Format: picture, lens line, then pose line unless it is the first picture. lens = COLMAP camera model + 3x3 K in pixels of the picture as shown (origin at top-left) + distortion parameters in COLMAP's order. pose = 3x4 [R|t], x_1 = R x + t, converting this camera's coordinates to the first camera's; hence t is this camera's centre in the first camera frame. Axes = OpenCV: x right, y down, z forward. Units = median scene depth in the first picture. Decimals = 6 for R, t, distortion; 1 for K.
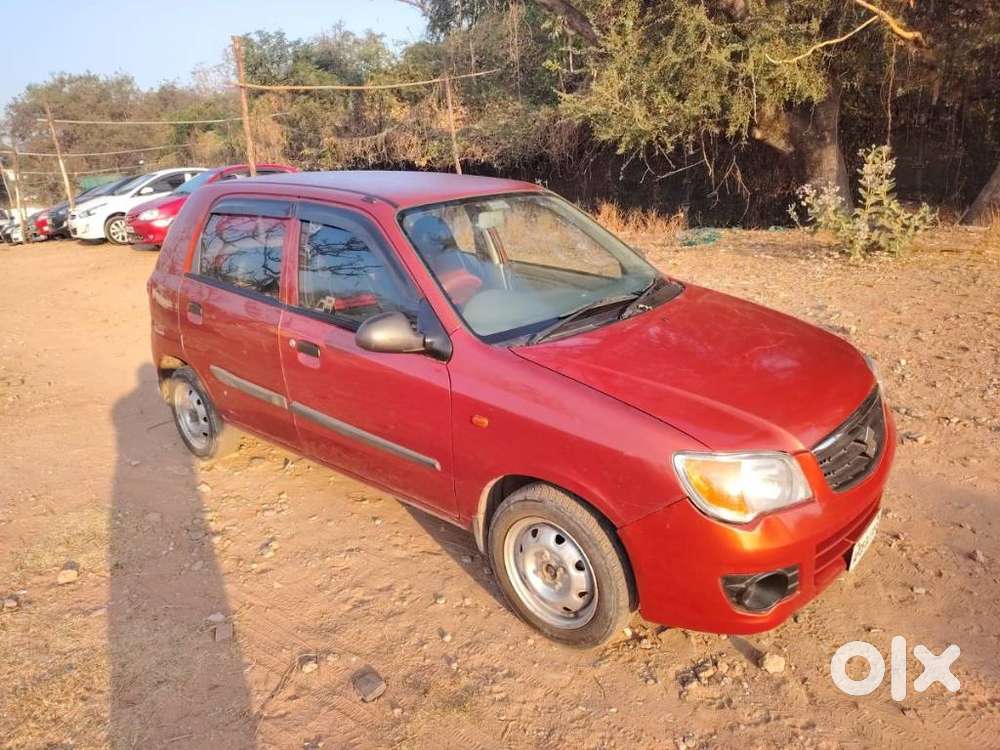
lens RADIAL K [[689.0, 0, 499.1], [0, 689.0, 375.2], [0, 0, 1]] dist [-0.001729, -0.002059]
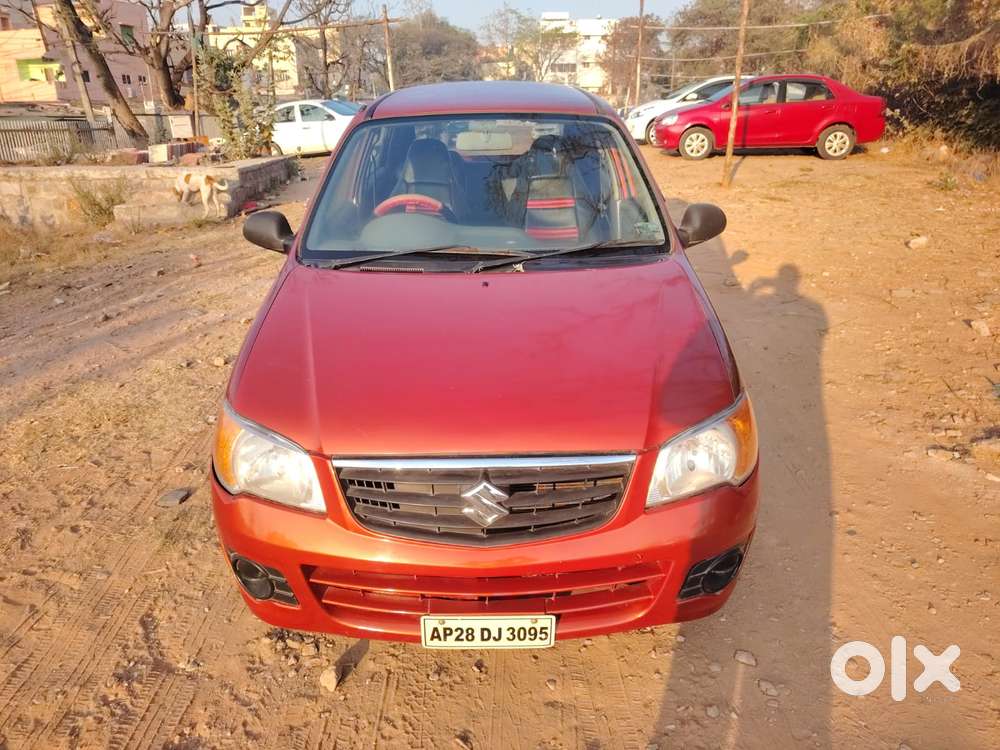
lens RADIAL K [[689.0, 0, 499.3], [0, 689.0, 372.5], [0, 0, 1]] dist [-0.001729, -0.002059]
pose [[0.661534, 0.323963, -0.676329, 0.741613], [-0.244378, 0.945773, 0.213994, -0.140344], [0.708980, 0.023716, 0.704830, 0.385839]]
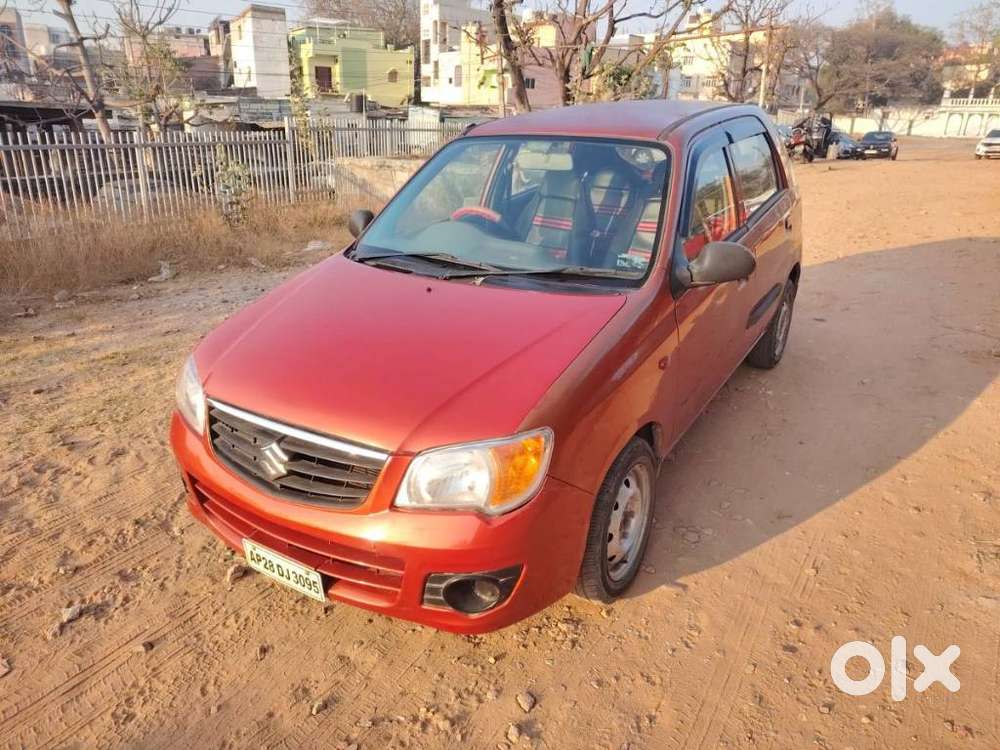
lens RADIAL K [[689.0, 0, 505.9], [0, 689.0, 377.2], [0, 0, 1]] dist [-0.001729, -0.002059]
pose [[0.161511, 0.413998, -0.895835, 0.991108], [-0.295512, 0.886388, 0.356355, -0.293037], [0.941587, 0.207175, 0.265503, 0.776601]]
